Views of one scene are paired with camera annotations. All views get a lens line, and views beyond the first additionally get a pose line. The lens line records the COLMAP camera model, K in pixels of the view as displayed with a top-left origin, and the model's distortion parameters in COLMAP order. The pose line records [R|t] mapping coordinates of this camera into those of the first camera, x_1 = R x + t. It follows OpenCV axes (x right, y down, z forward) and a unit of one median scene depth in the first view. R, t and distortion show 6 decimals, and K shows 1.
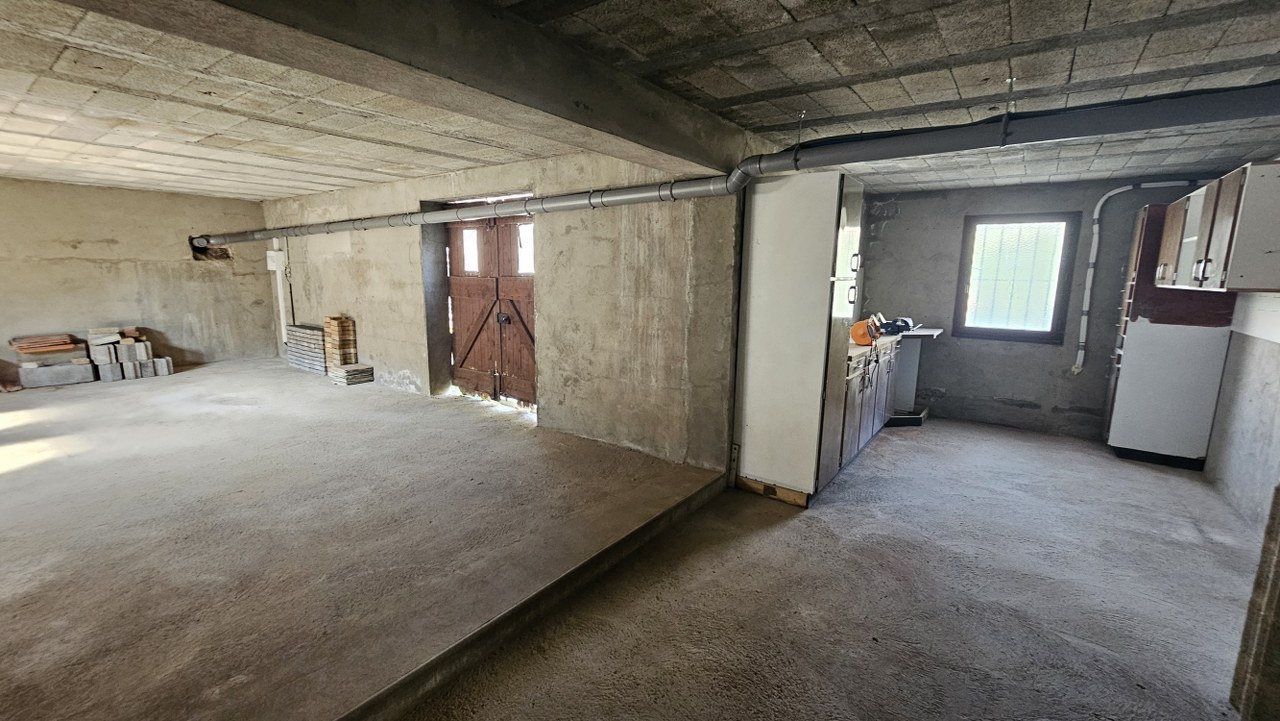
lens RADIAL K [[535.6, 0, 640.0], [0, 535.6, 360.5], [0, 0, 1]] dist [0.001132, 0.000073]
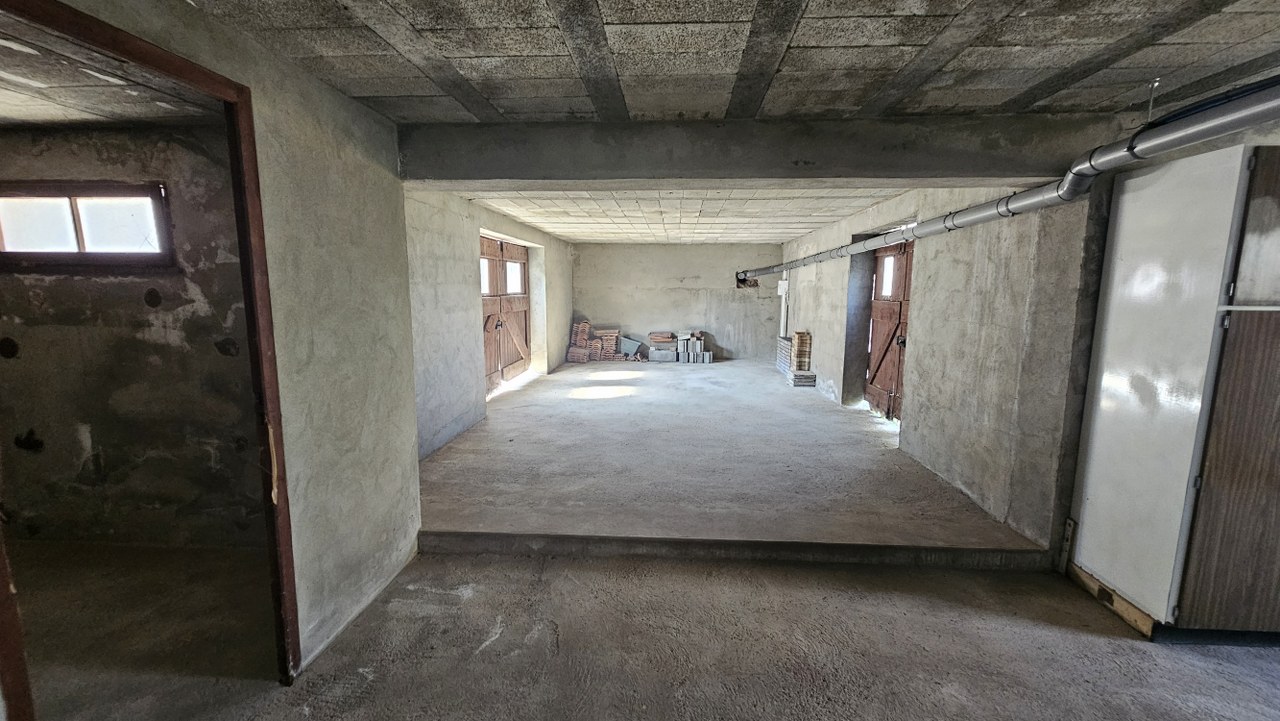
lens RADIAL K [[535.6, 0, 640.0], [0, 535.6, 360.5], [0, 0, 1]] dist [0.001132, 0.000073]
pose [[0.518250, 0.102701, -0.849040, 0.464672], [-0.139461, 0.989624, 0.034580, -0.009431], [0.843782, 0.100487, 0.527195, 0.047243]]
